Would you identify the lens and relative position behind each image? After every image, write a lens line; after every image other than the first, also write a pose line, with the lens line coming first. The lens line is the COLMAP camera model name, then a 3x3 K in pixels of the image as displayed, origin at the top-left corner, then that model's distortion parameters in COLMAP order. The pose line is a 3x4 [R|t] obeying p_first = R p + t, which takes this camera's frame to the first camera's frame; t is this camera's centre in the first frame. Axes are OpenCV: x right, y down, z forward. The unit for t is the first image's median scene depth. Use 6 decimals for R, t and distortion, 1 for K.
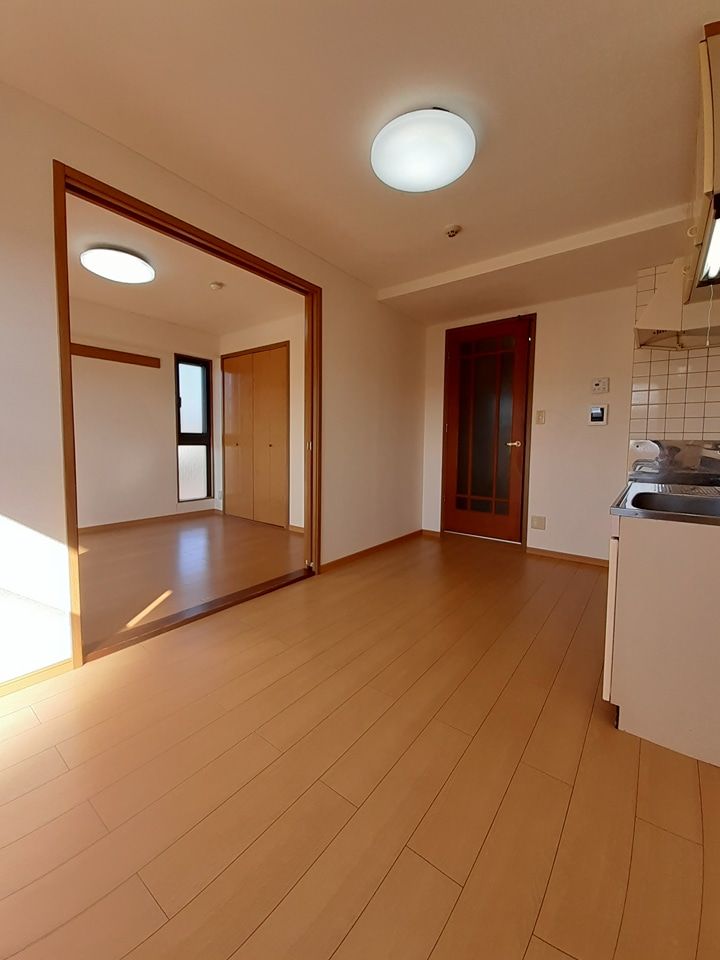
lens RADIAL K [[392.7, 0, 359.2], [0, 392.7, 478.4], [0, 0, 1]] dist [0.002093, 0.000055]
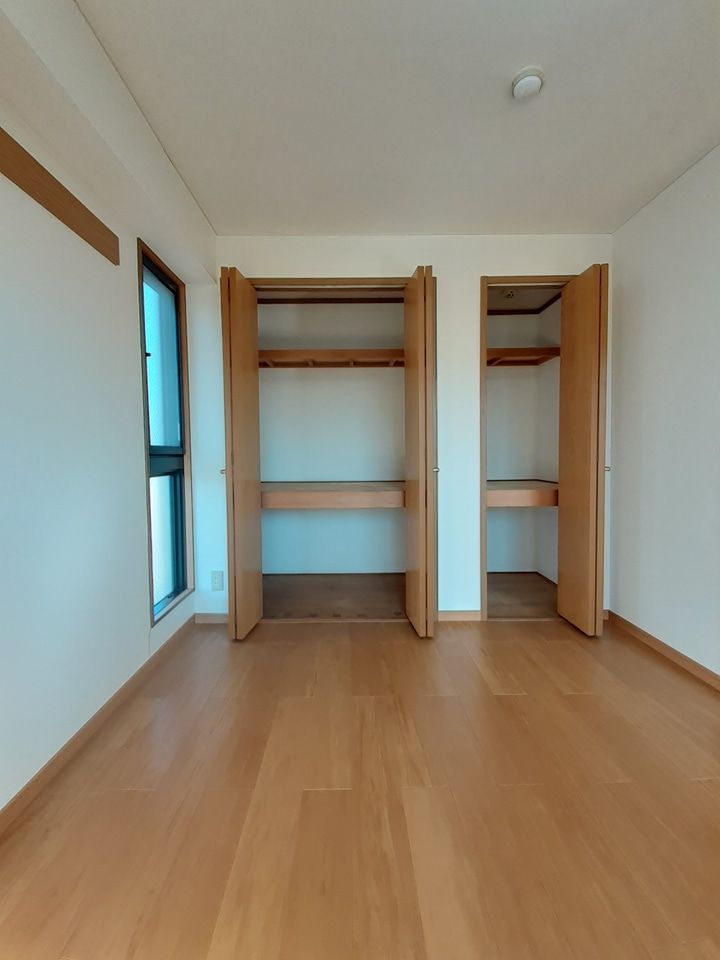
lens RADIAL K [[392.7, 0, 359.5], [0, 392.7, 475.6], [0, 0, 1]] dist [0.002093, 0.000055]
pose [[0.779357, -0.056144, 0.624059, -0.563812], [0.078554, 0.996874, -0.008418, -0.071531], [-0.621636, 0.055583, 0.781332, 0.594453]]
